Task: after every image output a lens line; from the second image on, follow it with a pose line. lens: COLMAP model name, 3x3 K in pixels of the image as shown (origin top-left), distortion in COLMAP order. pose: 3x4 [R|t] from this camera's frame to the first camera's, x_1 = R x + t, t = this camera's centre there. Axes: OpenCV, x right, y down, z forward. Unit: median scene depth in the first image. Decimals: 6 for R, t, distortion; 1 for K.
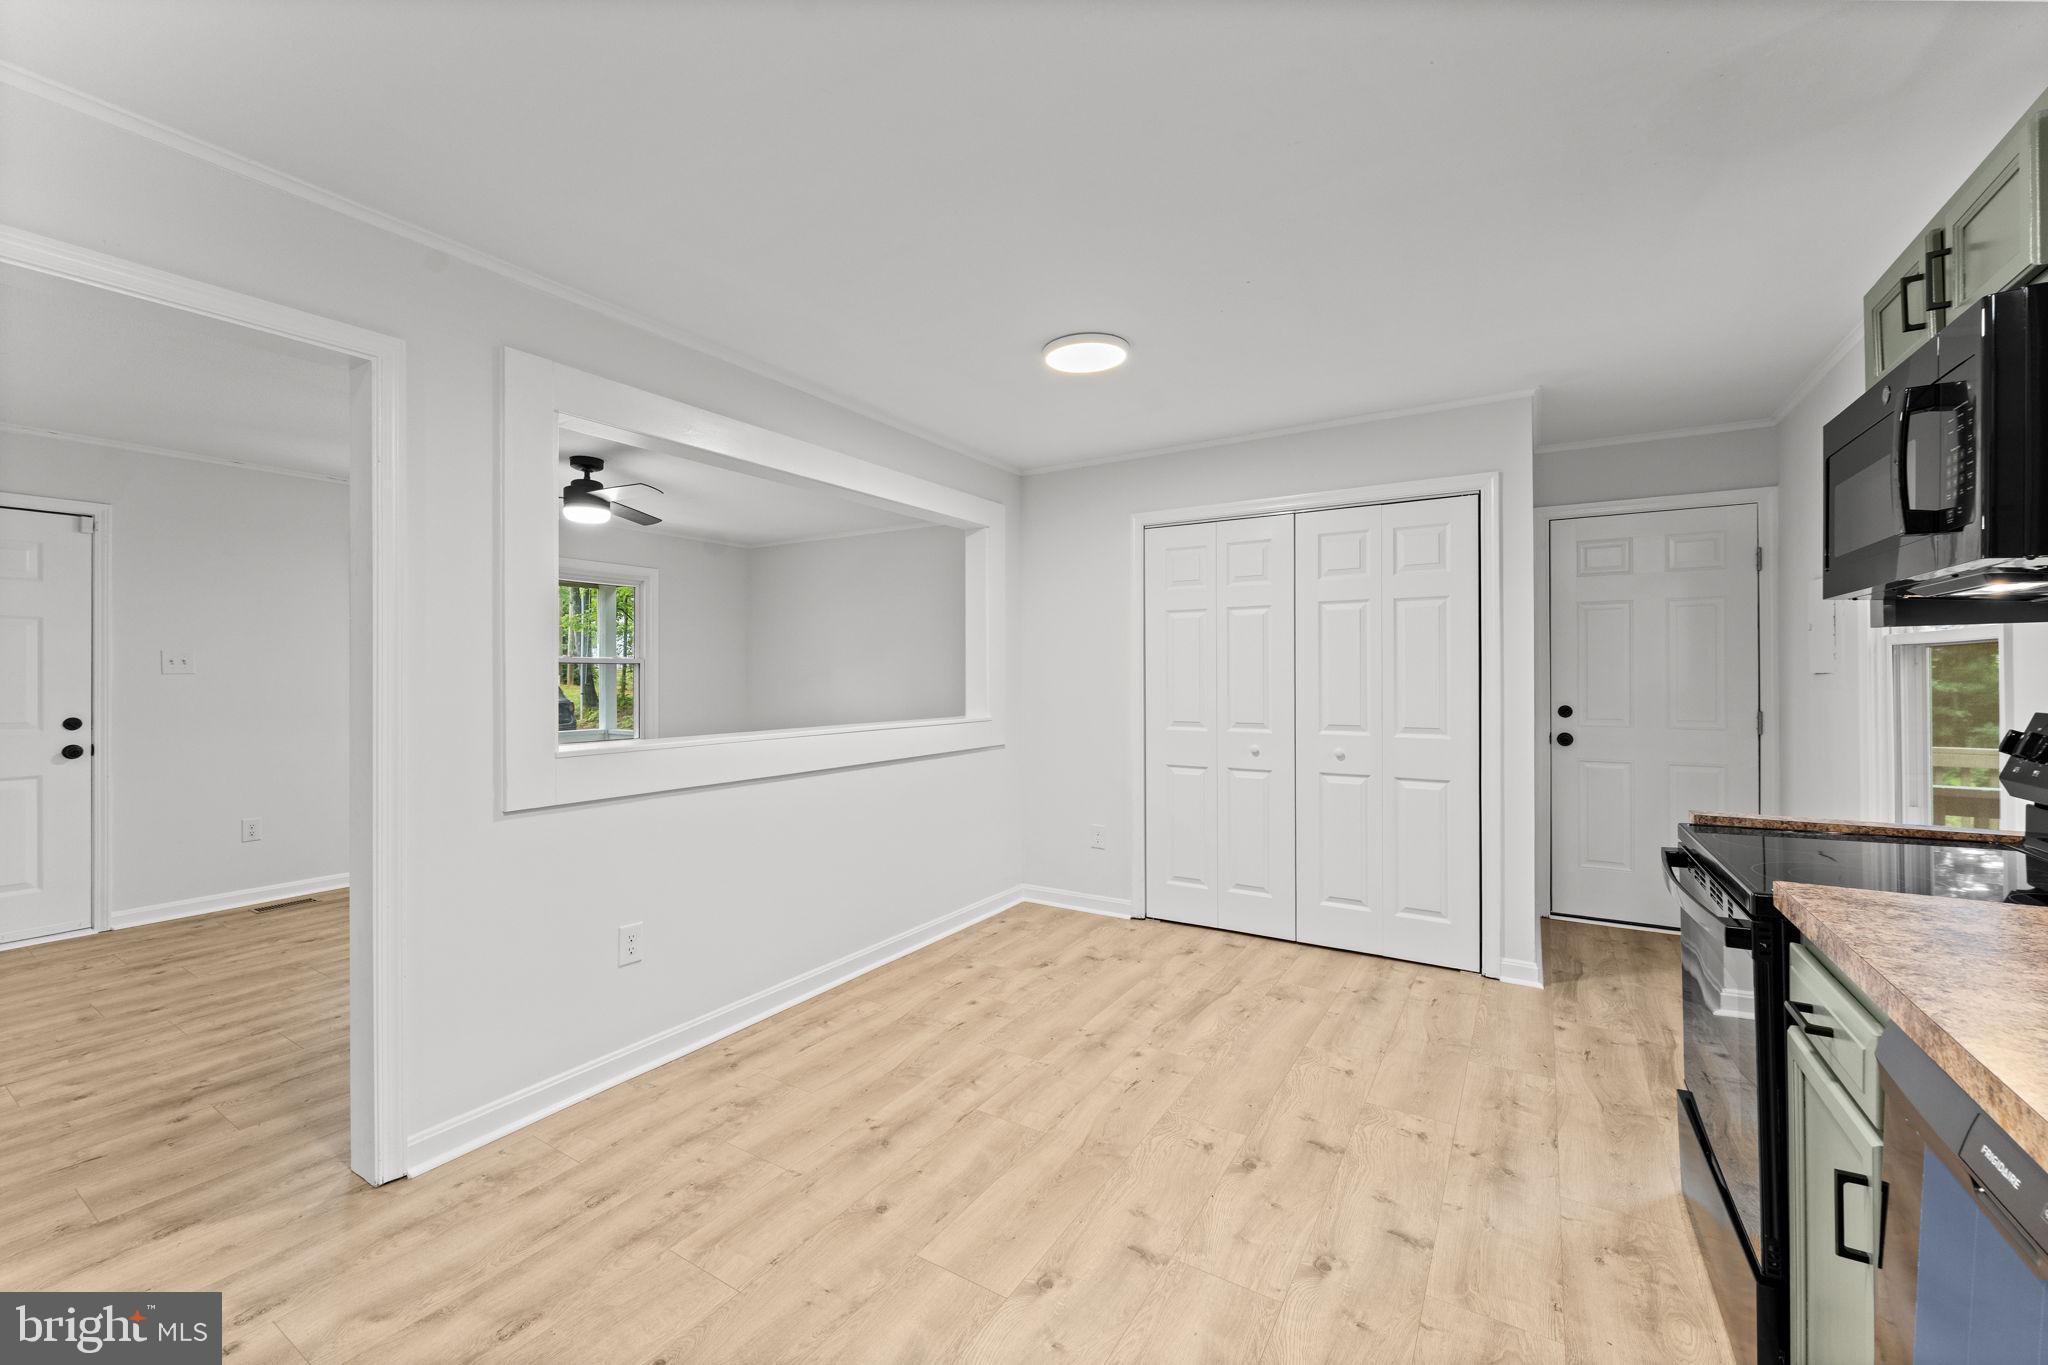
lens RADIAL K [[823.1, 0, 1014.2], [0, 823.1, 675.5], [0, 0, 1]] dist [-0.001568, 0.000058]
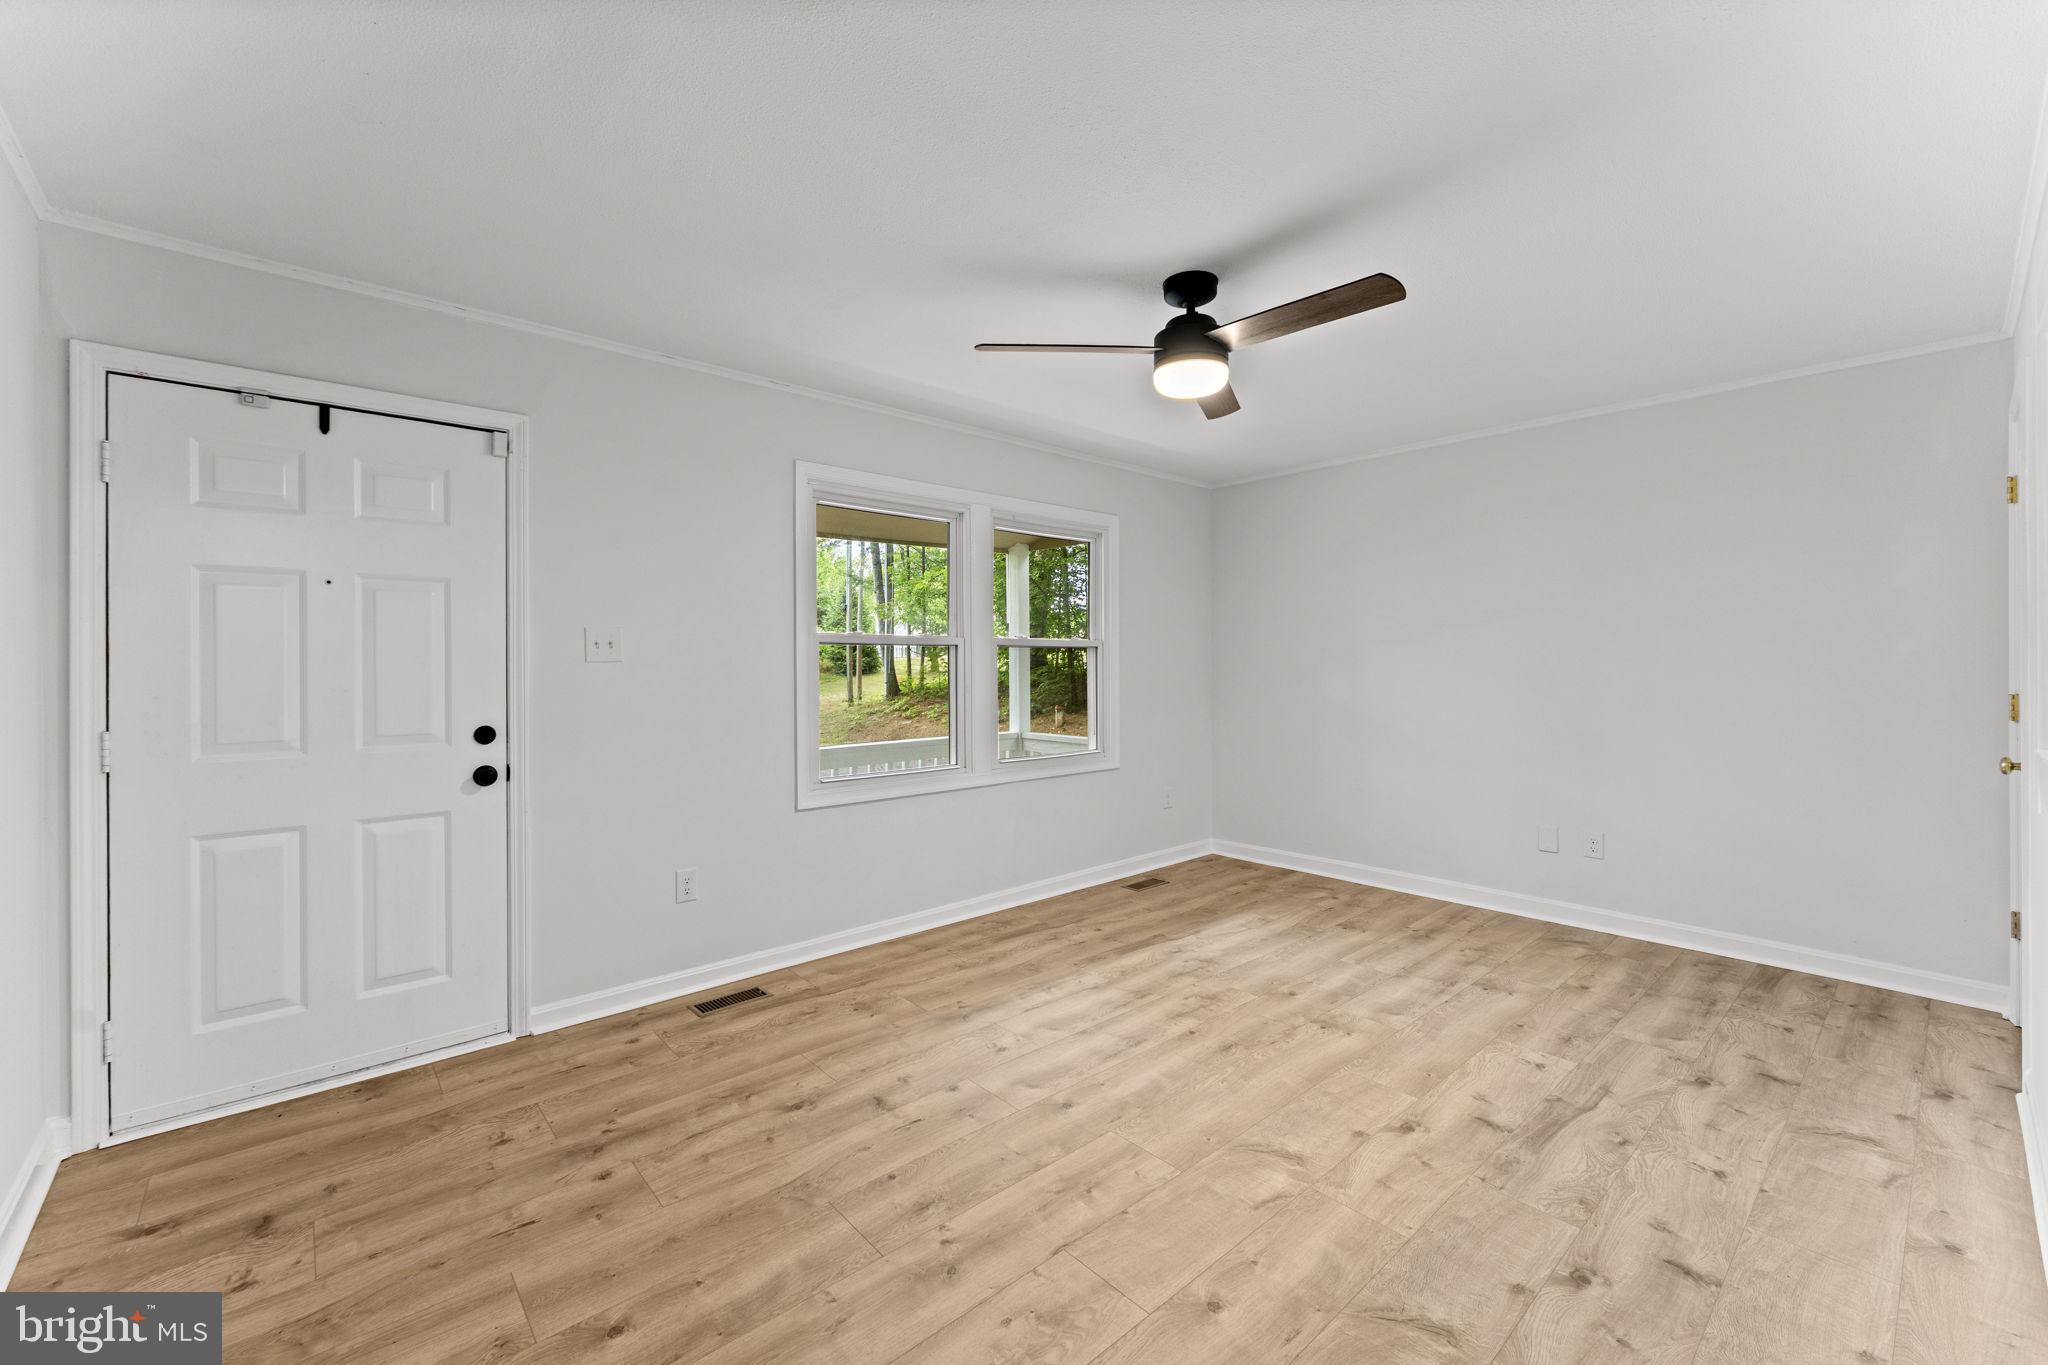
lens RADIAL K [[823.1, 0, 1016.1], [0, 823.1, 667.4], [0, 0, 1]] dist [-0.001568, 0.000058]
pose [[0.960563, -0.000380, -0.278063, -0.732230], [0.001720, 0.999988, 0.004575, -0.000102], [0.278058, -0.004873, 0.960552, 0.641485]]
